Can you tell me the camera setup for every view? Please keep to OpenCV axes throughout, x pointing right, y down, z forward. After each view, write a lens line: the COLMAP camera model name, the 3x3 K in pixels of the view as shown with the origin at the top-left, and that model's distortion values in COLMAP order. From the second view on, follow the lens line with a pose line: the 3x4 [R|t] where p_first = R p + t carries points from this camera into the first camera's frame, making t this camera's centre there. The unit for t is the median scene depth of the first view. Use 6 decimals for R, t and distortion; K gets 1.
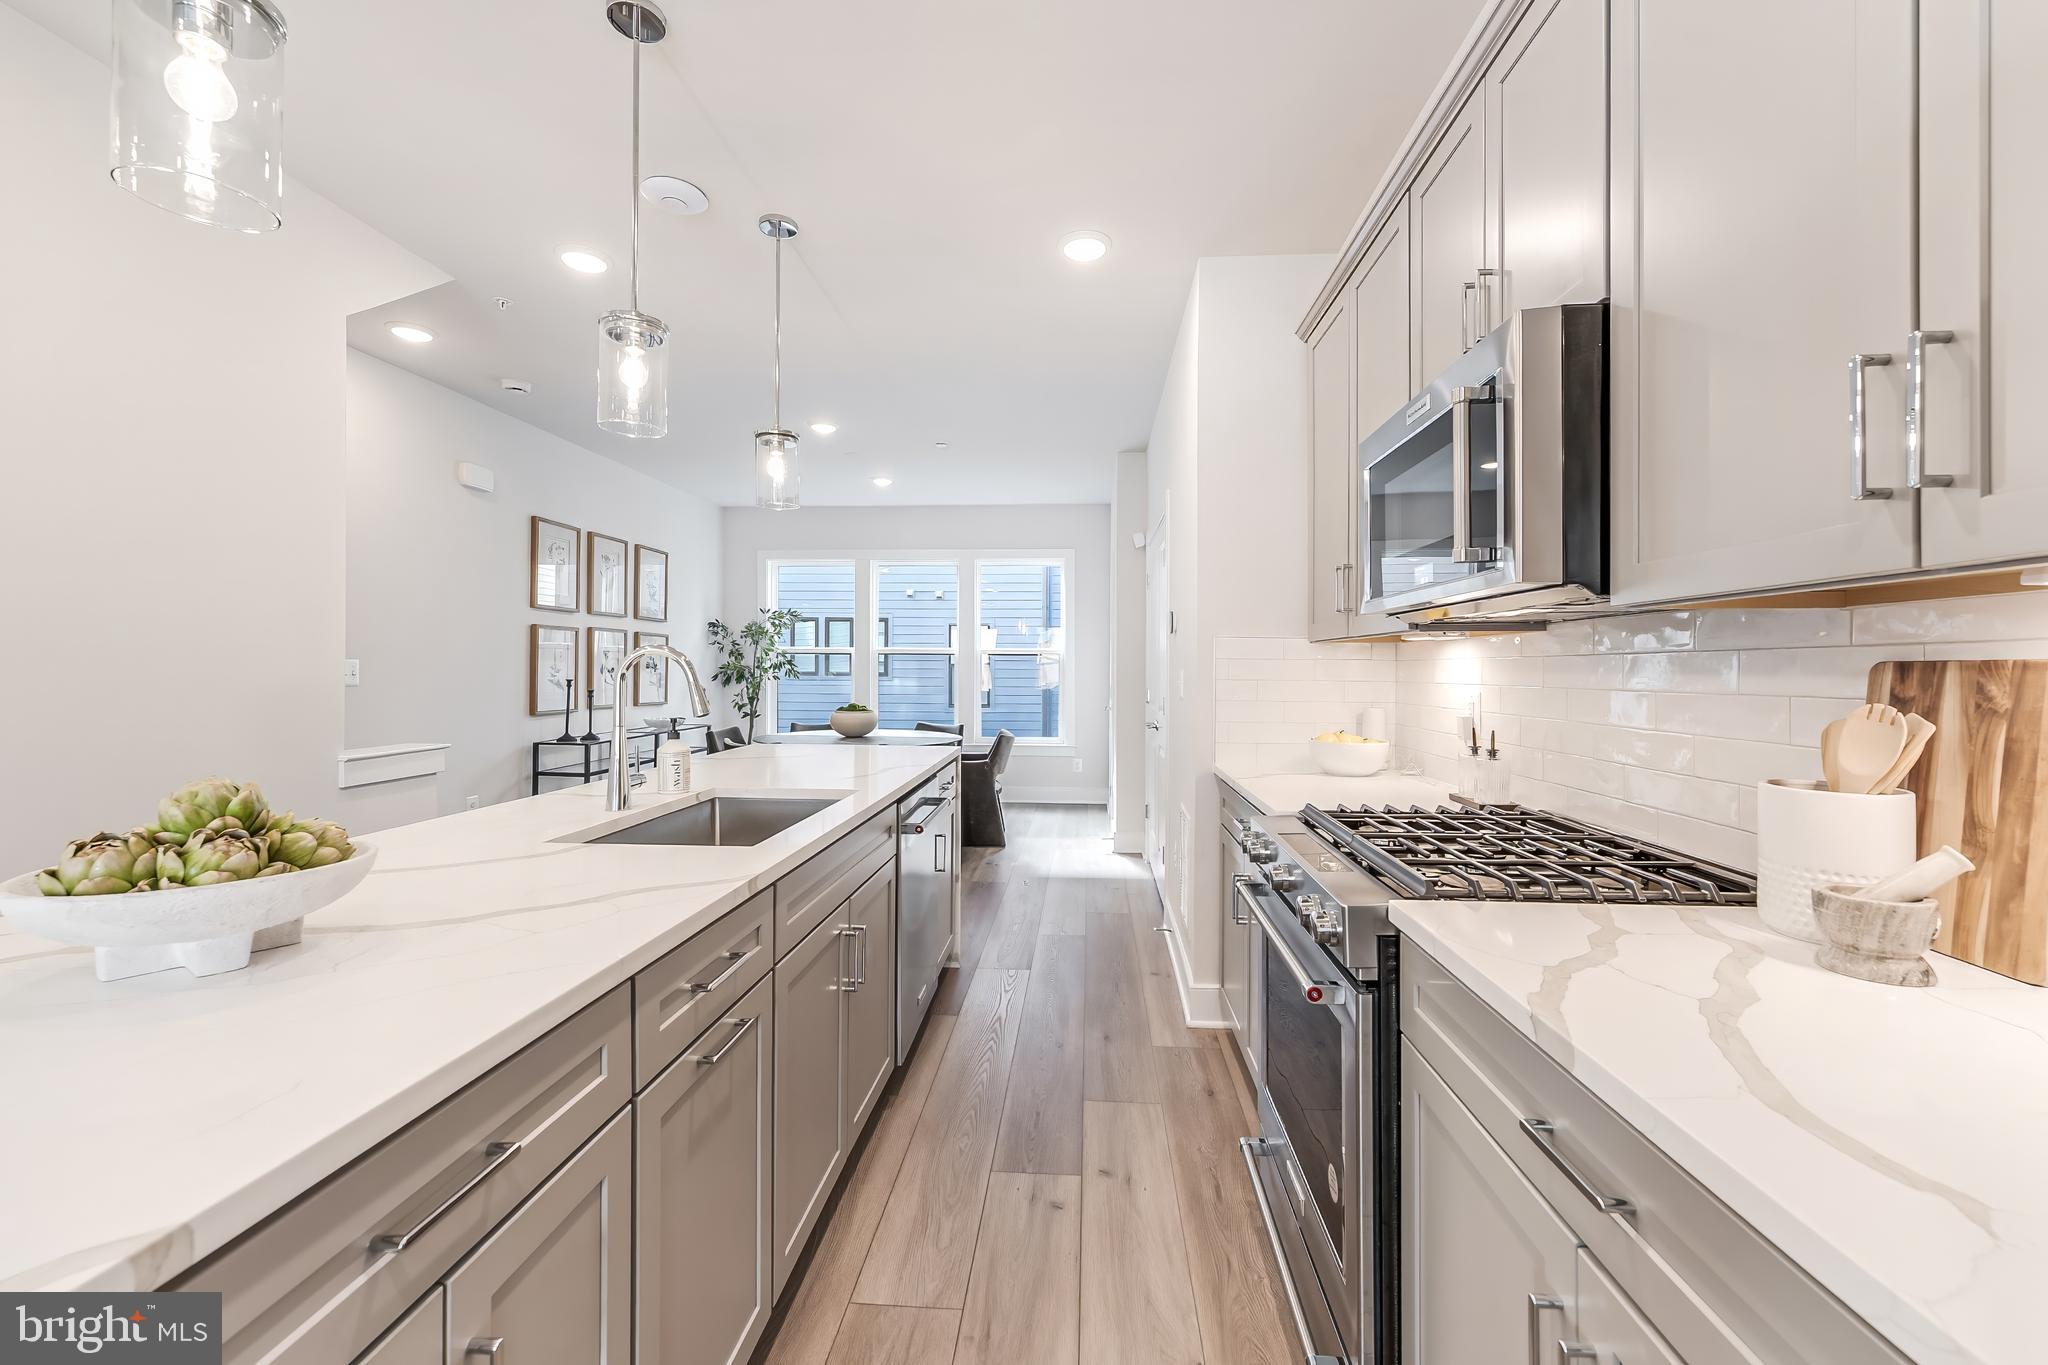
lens RADIAL K [[829.9, 0, 1023.0], [0, 829.9, 661.4], [0, 0, 1]] dist [0.007776, -0.000136]
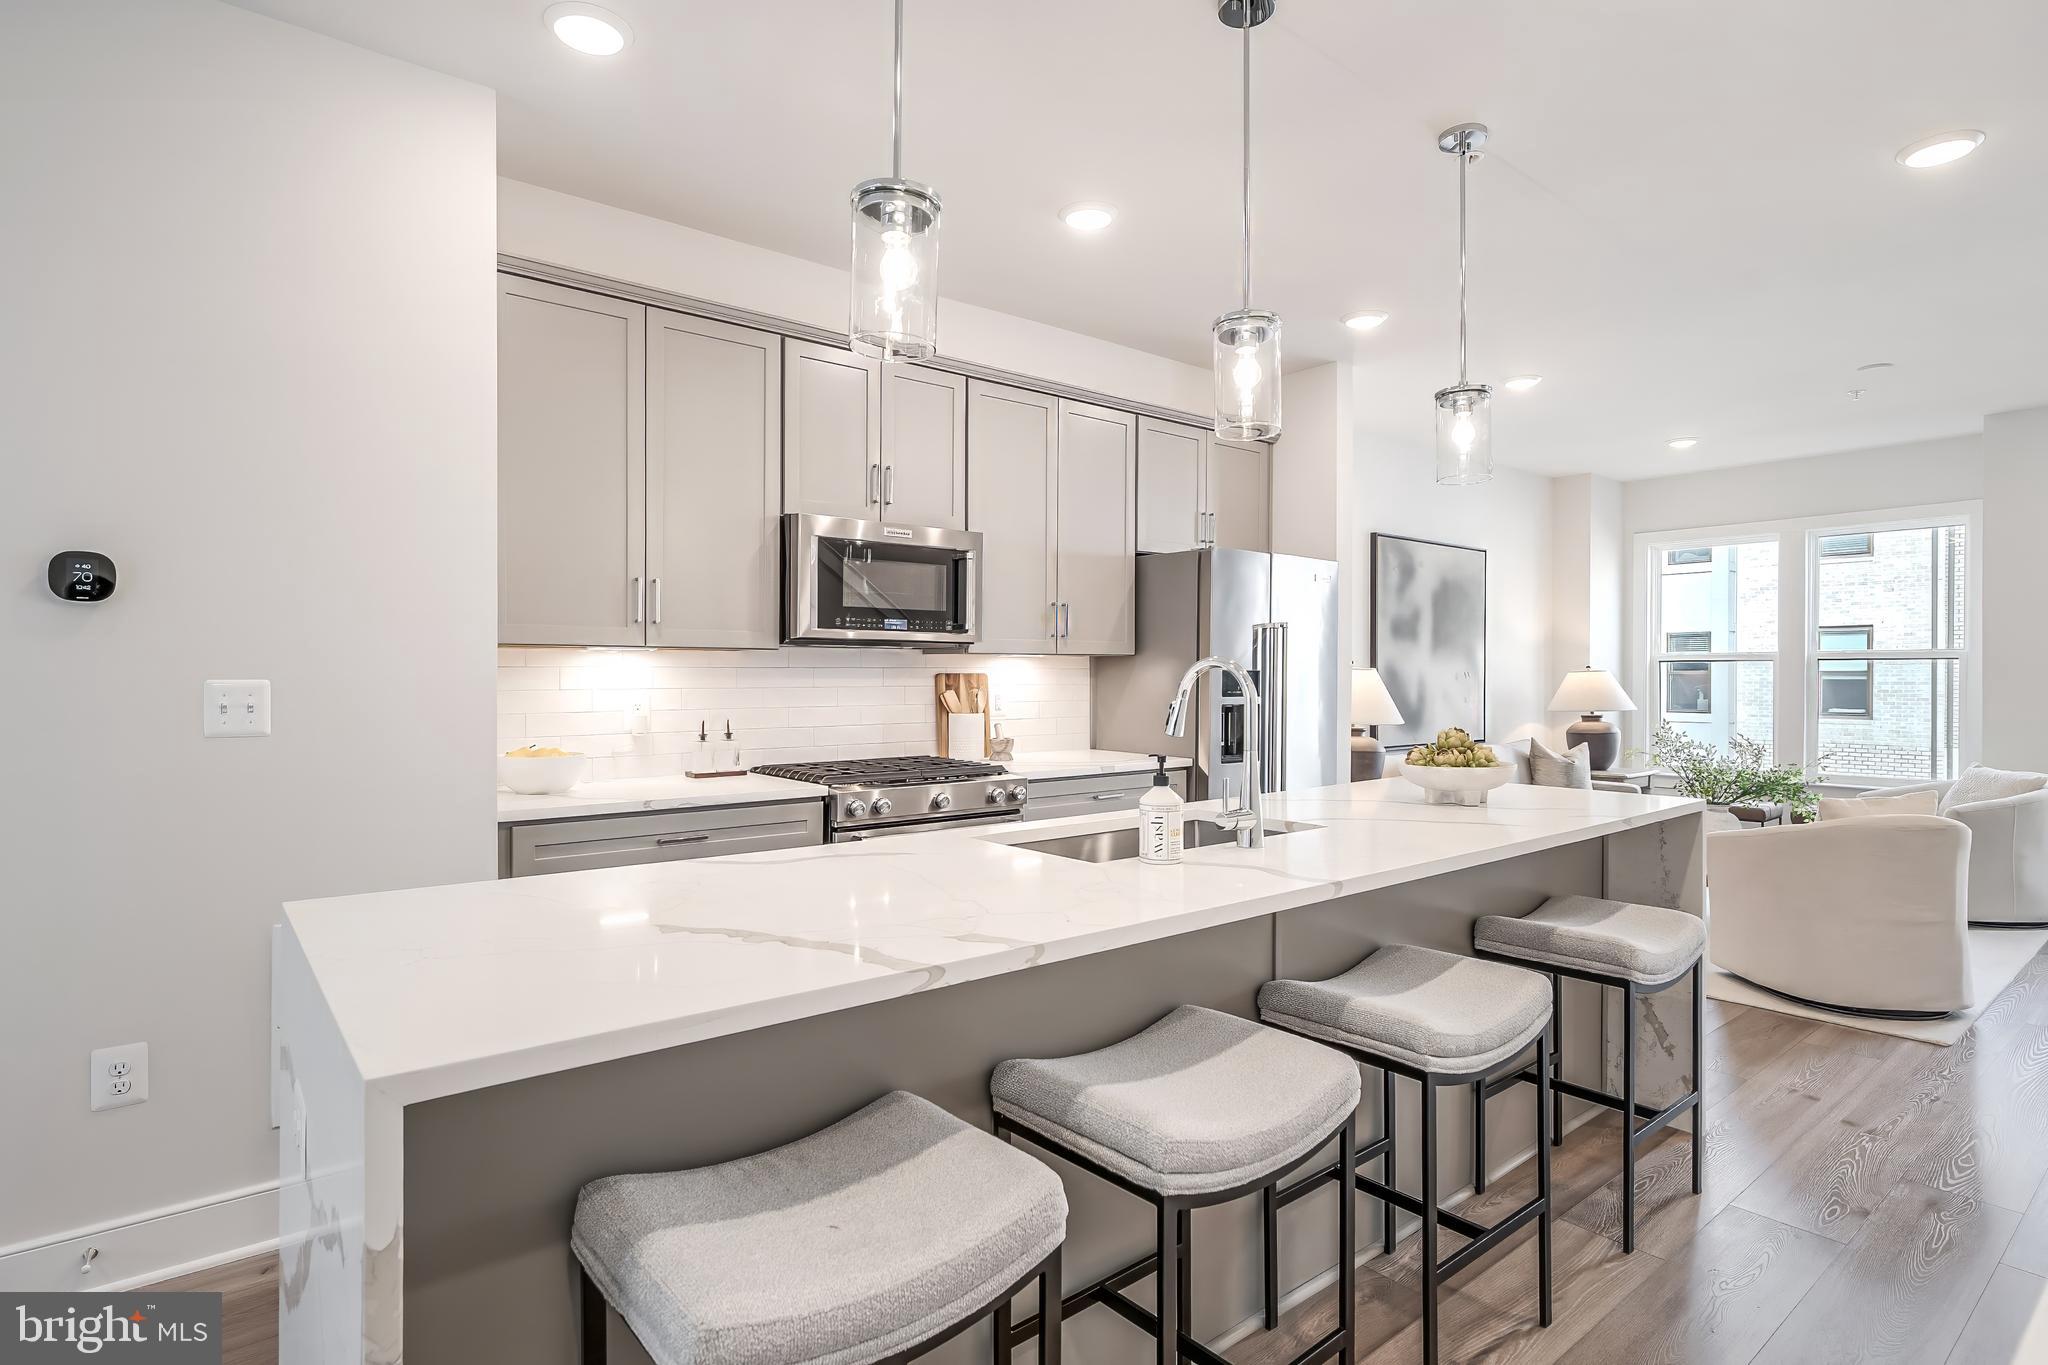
lens RADIAL K [[1040.9, 0, 1027.5], [0, 1040.9, 678.0], [0, 0, 1]] dist [-0.000368, 0.000245]
pose [[-0.689686, -0.005497, 0.724087, -1.105767], [-0.008280, 0.999966, -0.000295, 0.009221], [-0.724061, -0.006199, -0.689708, 1.926146]]
